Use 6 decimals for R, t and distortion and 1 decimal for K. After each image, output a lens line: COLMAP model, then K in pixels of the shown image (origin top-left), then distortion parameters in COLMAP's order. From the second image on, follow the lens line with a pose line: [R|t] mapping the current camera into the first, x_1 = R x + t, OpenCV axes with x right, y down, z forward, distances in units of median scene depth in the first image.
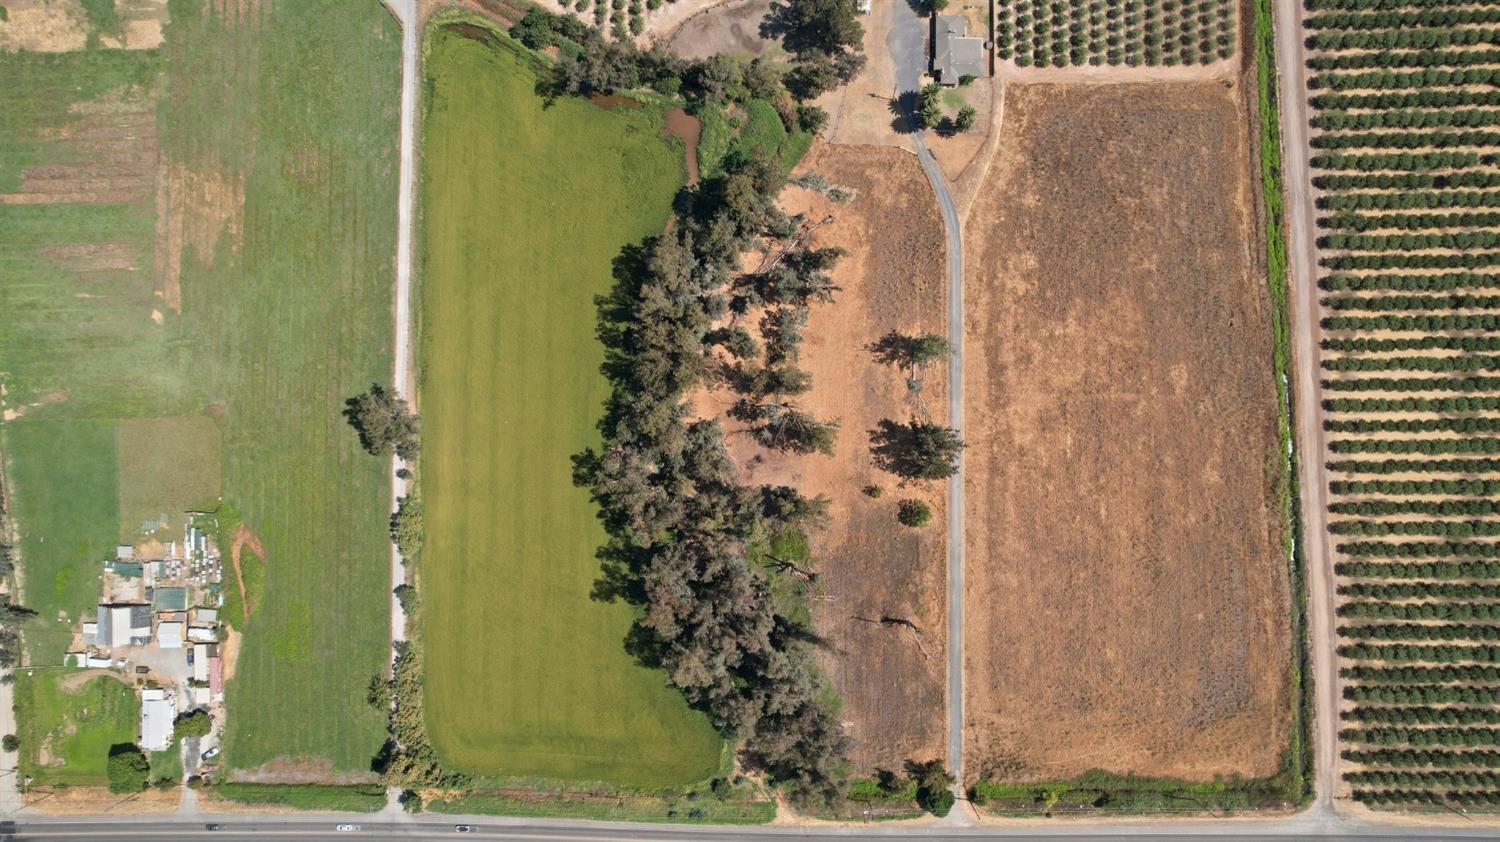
lens RADIAL K [[977.7, 0, 759.9], [0, 977.7, 422.8], [0, 0, 1]] dist [-0.079734, 0.073681]
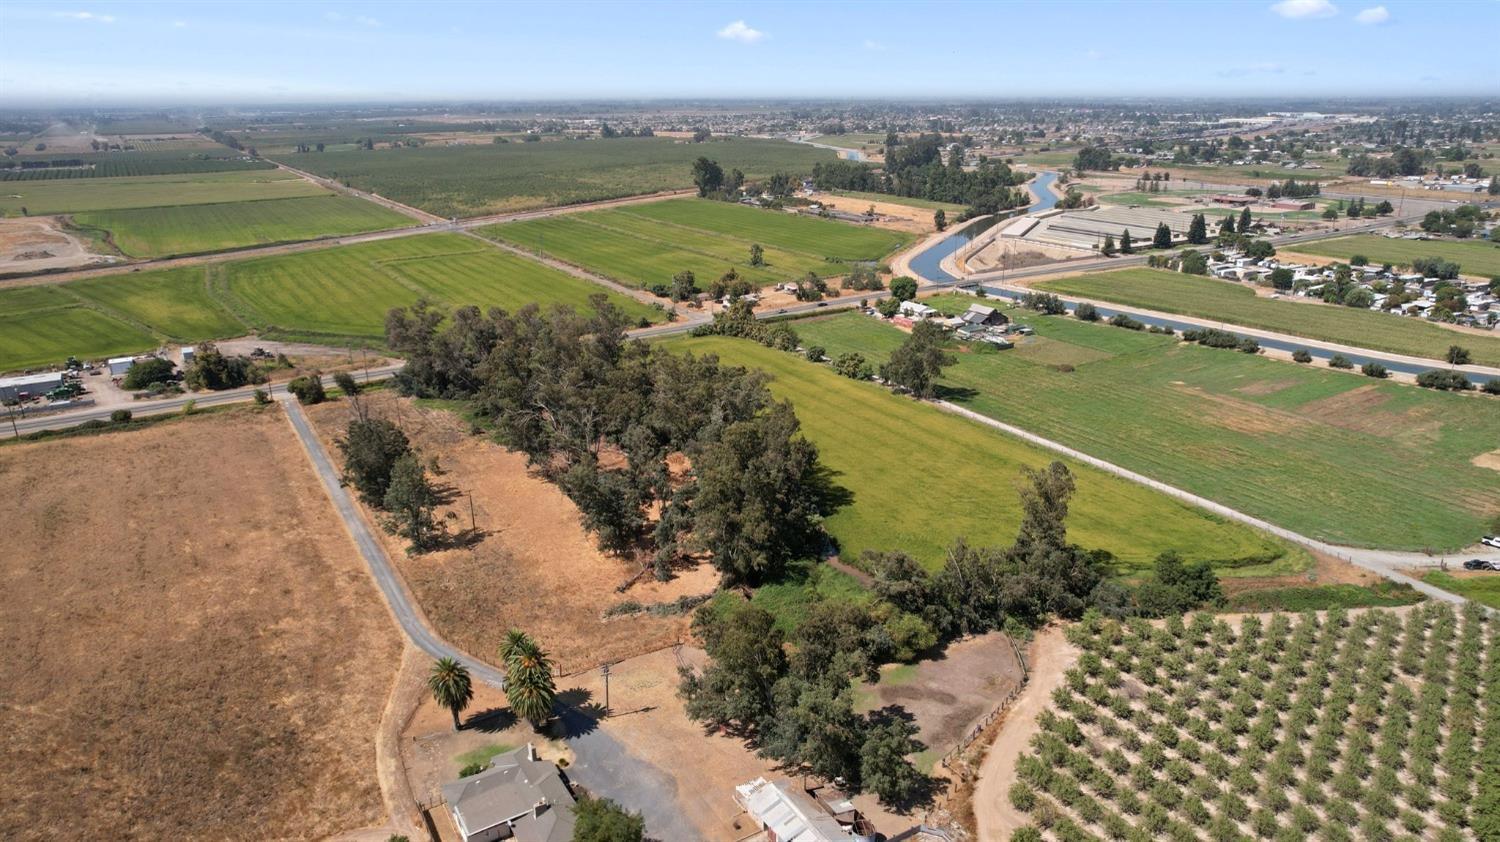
lens RADIAL K [[991.0, 0, 760.1], [0, 991.0, 420.4], [0, 0, 1]] dist [-0.081521, 0.078486]
pose [[-0.844543, 0.209048, -0.492998, 0.295008], [-0.532887, -0.237470, 0.812182, -0.766901], [0.052713, 0.948634, 0.311952, 0.707498]]
